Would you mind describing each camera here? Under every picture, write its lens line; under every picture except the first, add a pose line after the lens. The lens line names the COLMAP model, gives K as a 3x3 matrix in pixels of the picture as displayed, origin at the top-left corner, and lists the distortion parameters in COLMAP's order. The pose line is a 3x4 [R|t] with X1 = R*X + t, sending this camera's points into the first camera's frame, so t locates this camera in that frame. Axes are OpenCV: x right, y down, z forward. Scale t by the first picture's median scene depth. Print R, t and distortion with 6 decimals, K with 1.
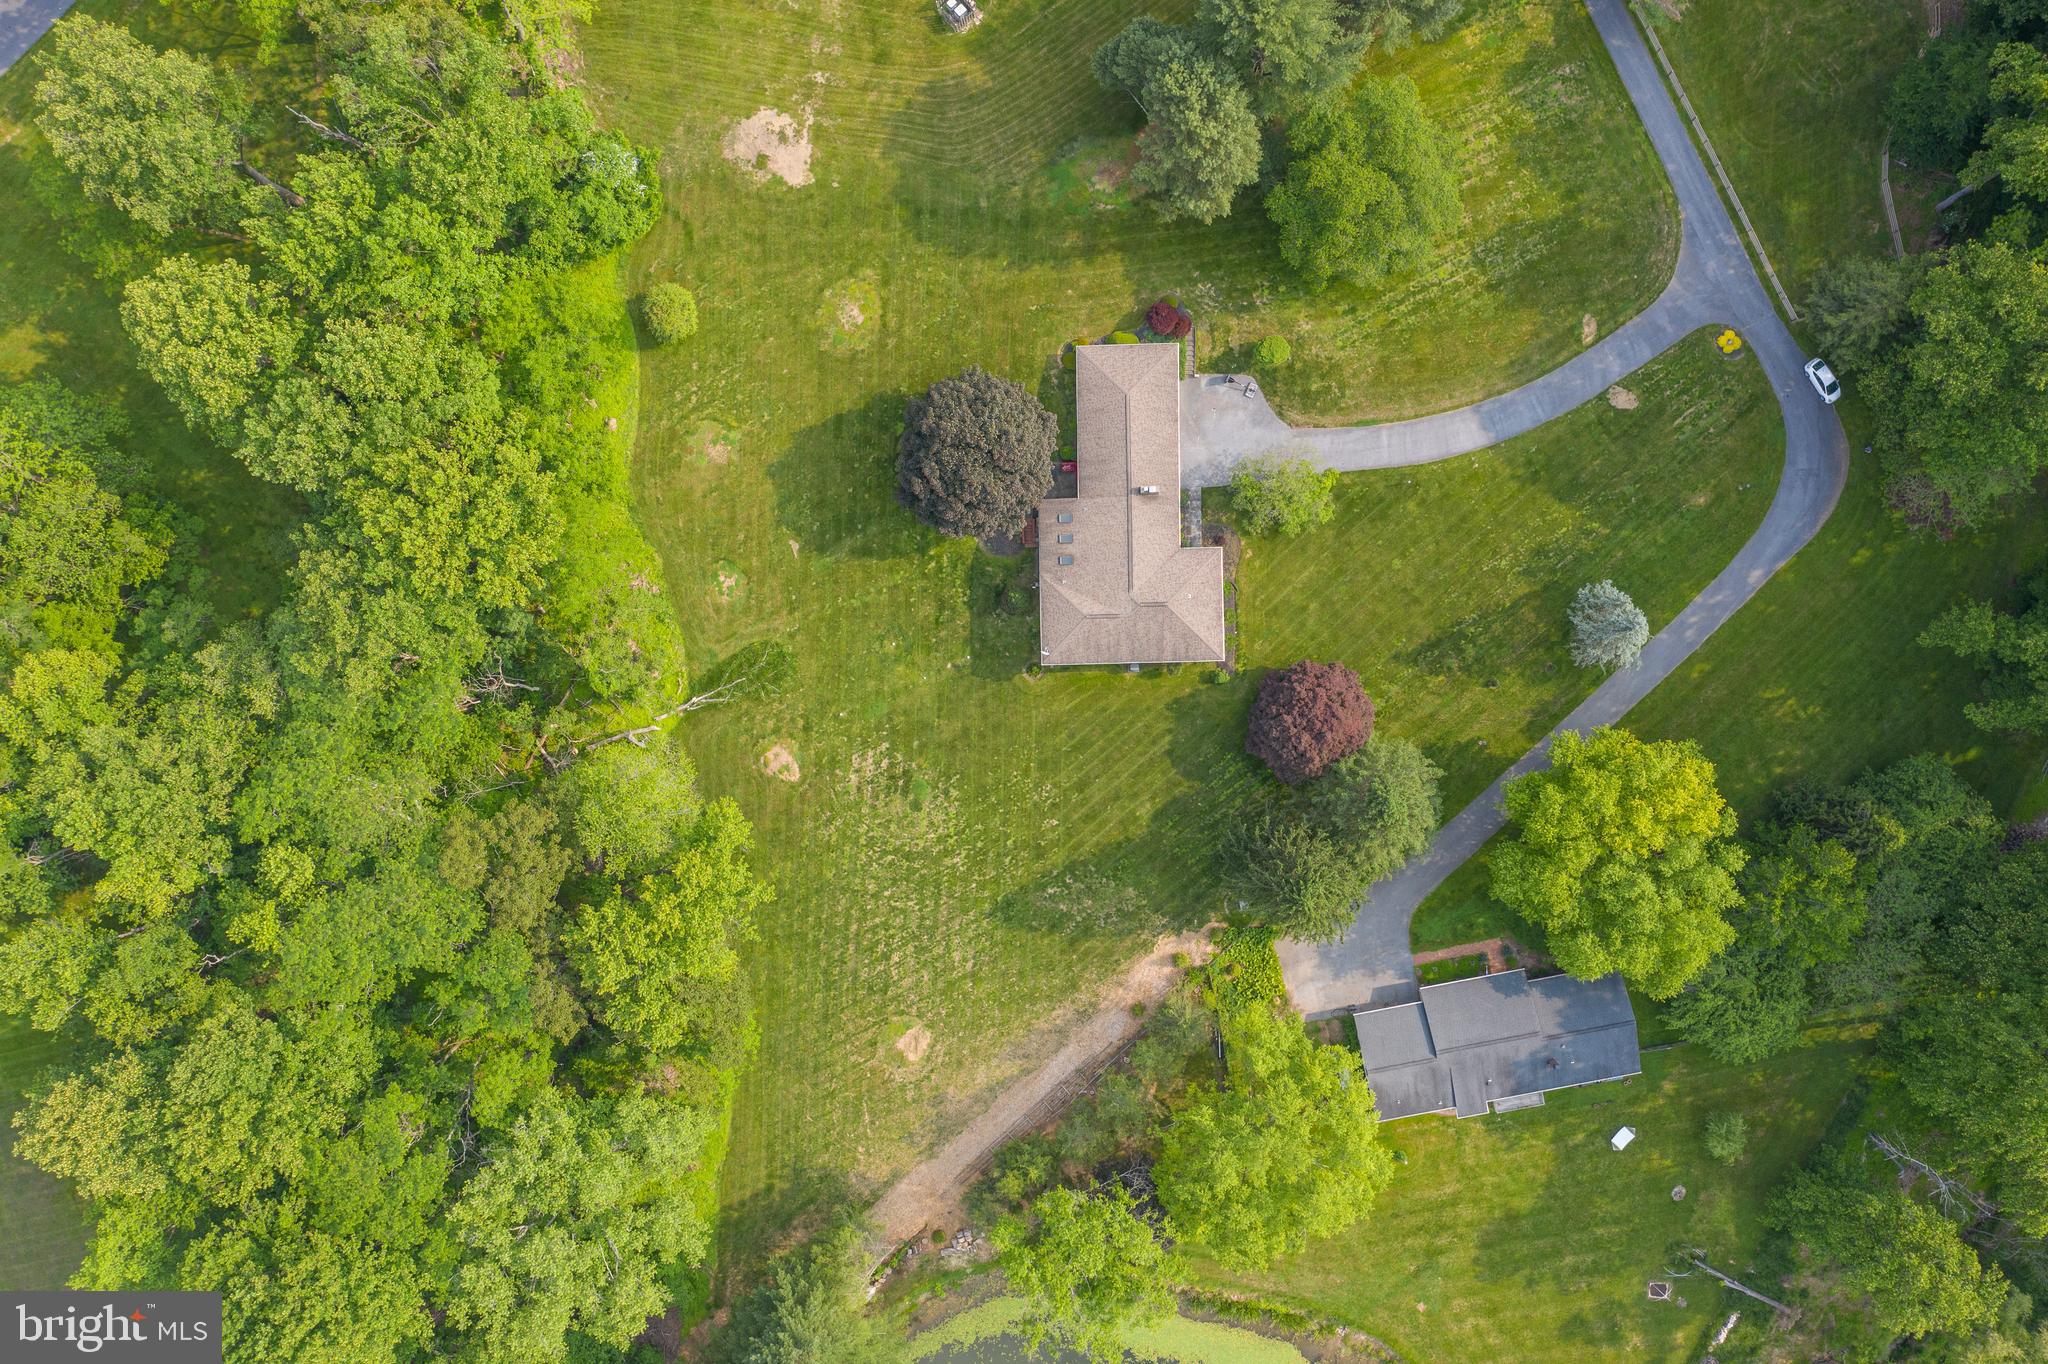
lens RADIAL K [[1639.7, 0, 1018.8], [0, 1639.7, 680.2], [0, 0, 1]] dist [-0.015795, 0.002006]
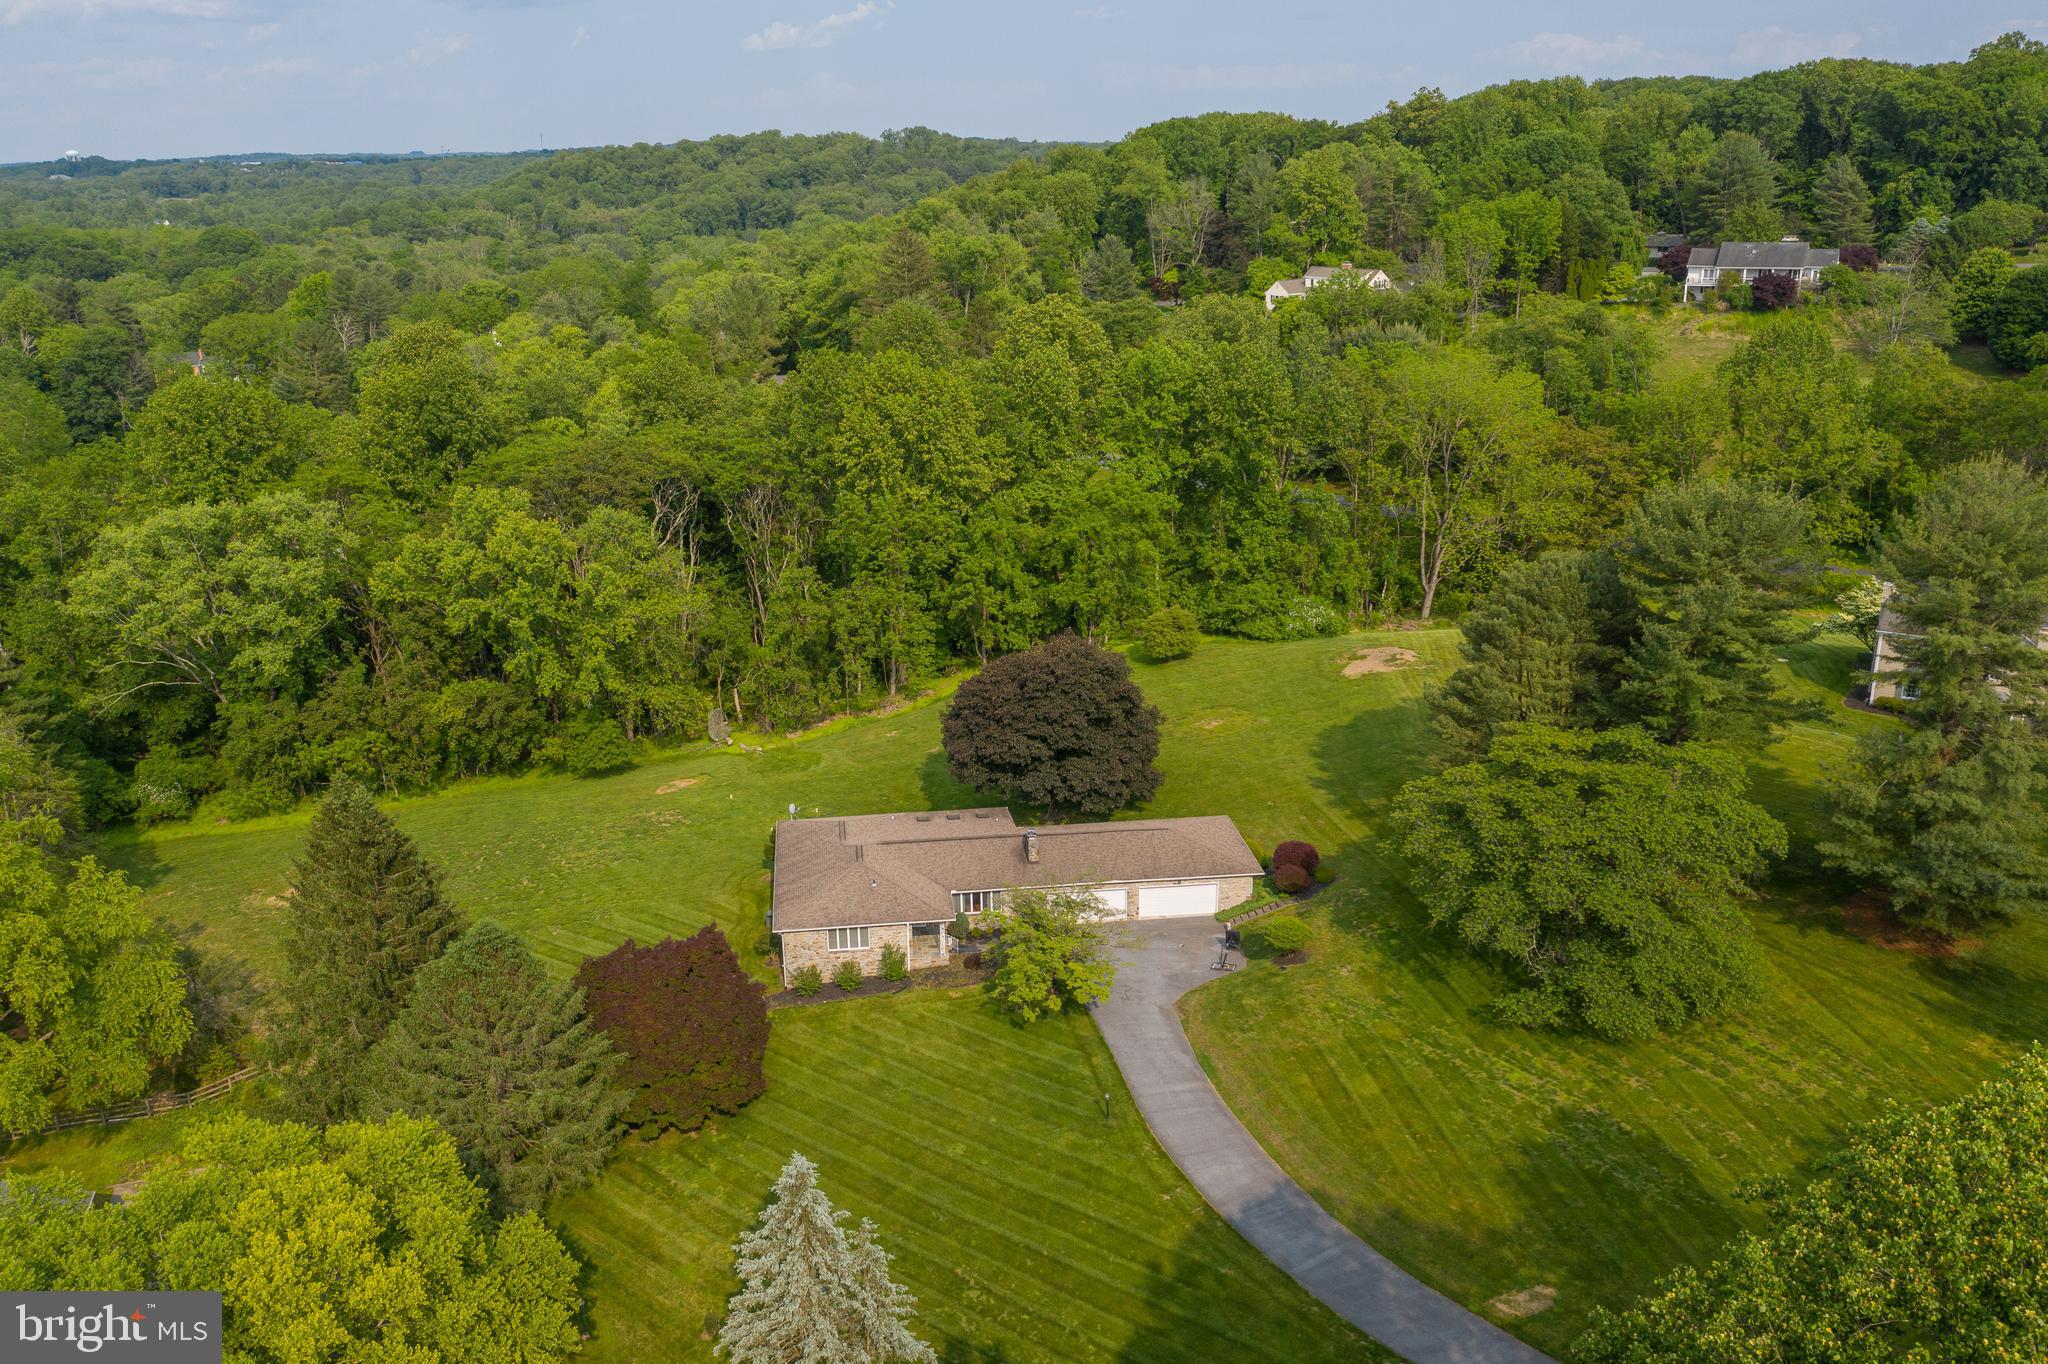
lens RADIAL K [[1700.0, 0, 1007.0], [0, 1700.0, 691.9], [0, 0, 1]] dist [-0.010008, -0.010614]
pose [[0.095066, 0.316223, -0.943910, 0.705027], [-0.995253, 0.050046, -0.083471, -0.049926], [0.020844, 0.947364, 0.319479, 0.701532]]
